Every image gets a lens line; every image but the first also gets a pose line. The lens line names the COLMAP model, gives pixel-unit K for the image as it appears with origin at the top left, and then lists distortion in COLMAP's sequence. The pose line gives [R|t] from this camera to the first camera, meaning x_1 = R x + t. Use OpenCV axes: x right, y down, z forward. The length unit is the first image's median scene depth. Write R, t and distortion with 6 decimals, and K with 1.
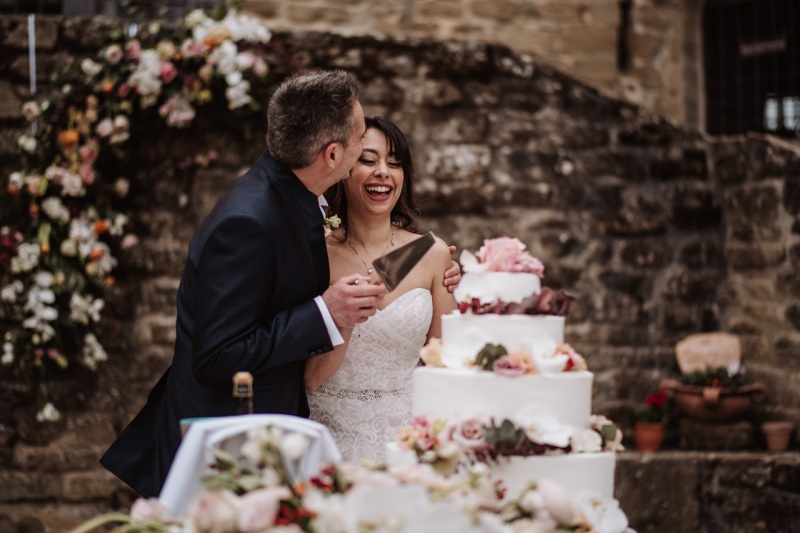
lens RADIAL K [[1362.0, 0, 400.0], [0, 1362.0, 266.5], [0, 0, 1]] dist [-0.136908, -0.067570]
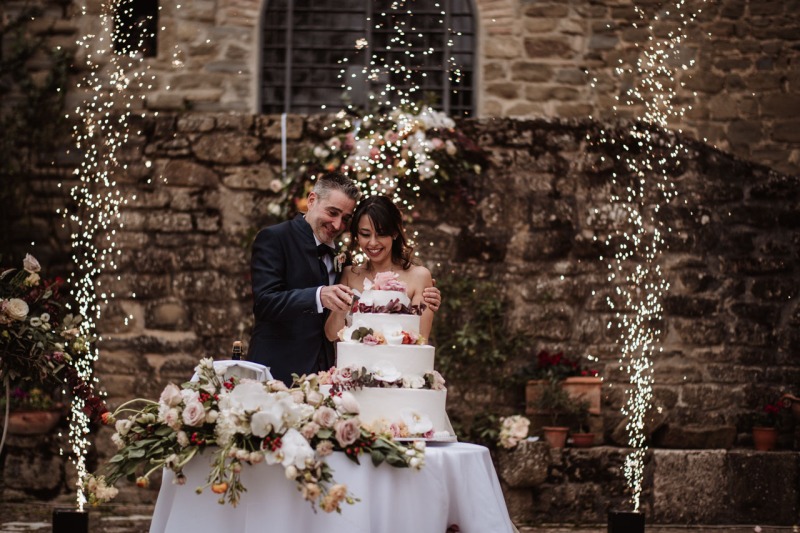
lens RADIAL K [[1367.7, 0, 400.0], [0, 1367.7, 266.5], [0, 0, 1]] dist [-0.134716, -0.098106]
pose [[0.953747, -0.003972, -0.300585, 0.256407], [-0.005707, 0.999493, -0.031317, 0.011805], [0.300558, 0.031584, 0.953241, -0.292037]]
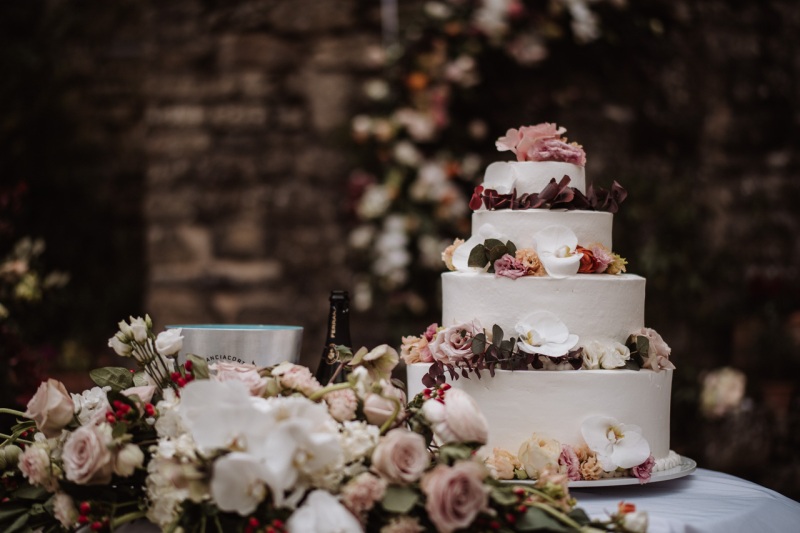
lens RADIAL K [[1351.7, 0, 400.0], [0, 1351.7, 266.5], [0, 0, 1]] dist [-0.147646, -0.083335]
pose [[0.915601, -0.012793, -0.401884, 0.135572], [0.022137, 0.999582, 0.018615, 0.021085], [0.401477, -0.025941, 0.915502, 0.070176]]
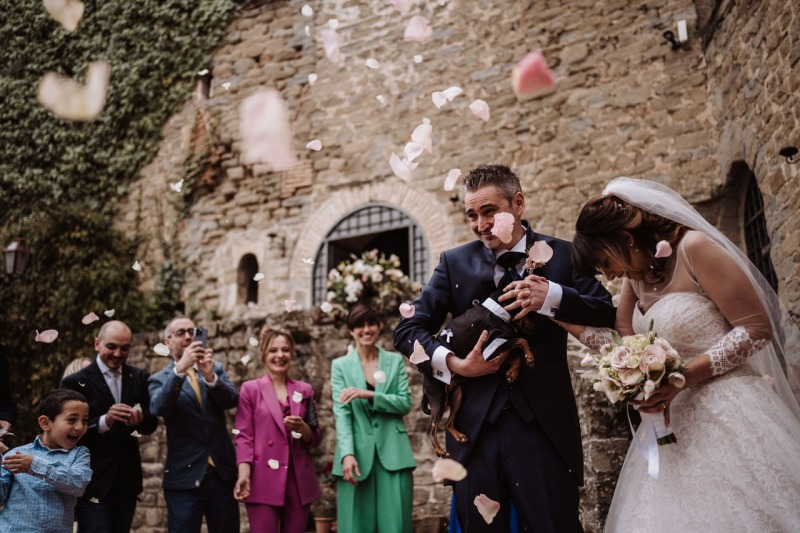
lens RADIAL K [[813.0, 0, 400.8], [0, 813.0, 264.4], [0, 0, 1]] dist [-0.034182, 0.165949]
pose [[0.690370, -0.216635, -0.690260, 0.891716], [0.032612, 0.962463, -0.269448, 0.093389], [0.722721, 0.163508, 0.671520, 0.303914]]
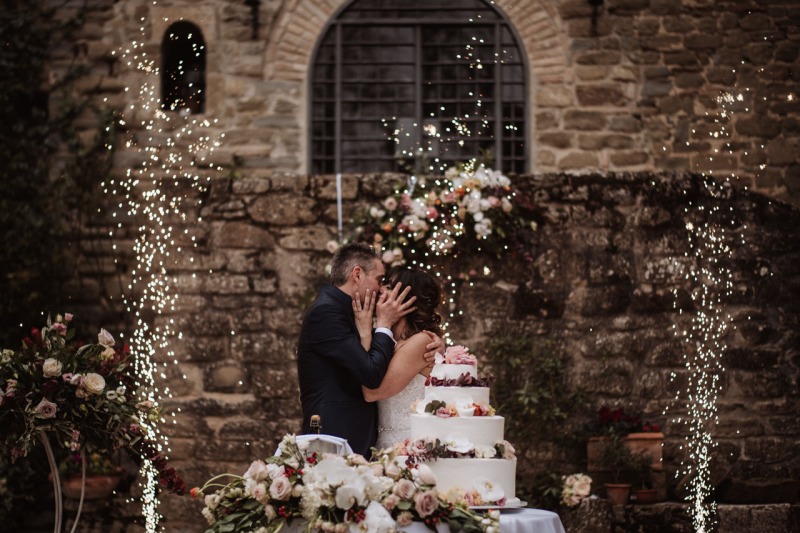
lens RADIAL K [[1443.4, 0, 400.0], [0, 1443.4, 266.5], [0, 0, 1]] dist [-0.134308, -0.106714]
pose [[0.943914, -0.030759, -0.328755, 0.265557], [0.012196, 0.998220, -0.058380, -0.005805], [0.329965, 0.051096, 0.942609, -0.367188]]
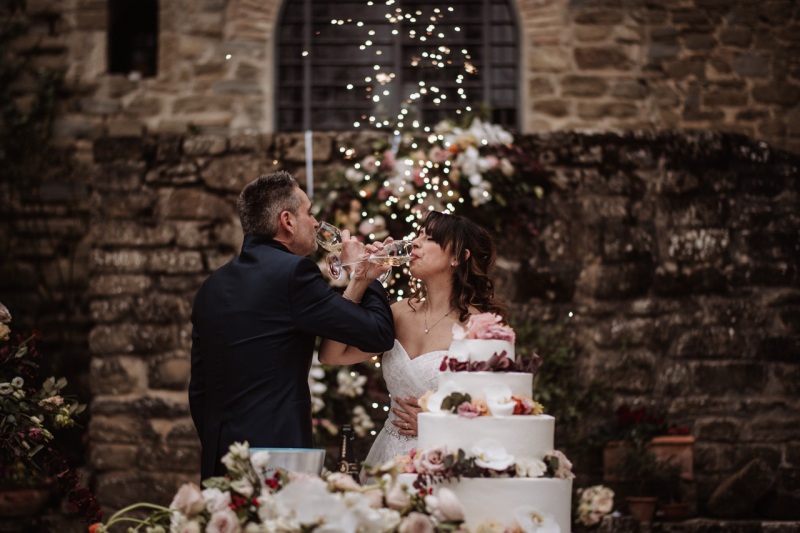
lens RADIAL K [[1386.5, 0, 400.0], [0, 1386.5, 266.5], [0, 0, 1]] dist [-0.140711, -0.046391]
pose [[0.952216, -0.032662, -0.303673, 0.161177], [0.013689, 0.997830, -0.064401, 0.007608], [0.305117, 0.057167, 0.950597, -0.113834]]
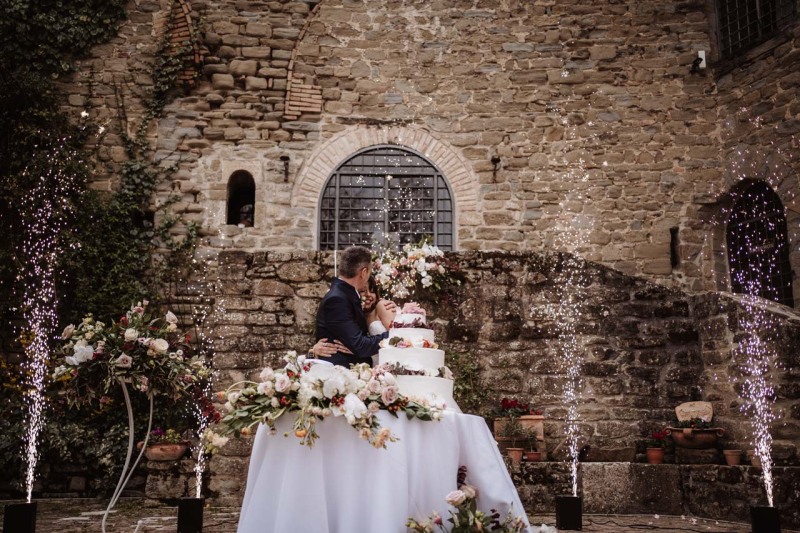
lens RADIAL K [[836.4, 0, 402.6], [0, 836.4, 260.0], [0, 0, 1]] dist [-0.020958, 0.149082]
pose [[0.954629, -0.062169, -0.291235, 0.220567], [0.005912, 0.981729, -0.190191, 0.085652], [0.297738, 0.179840, 0.937555, -0.234157]]
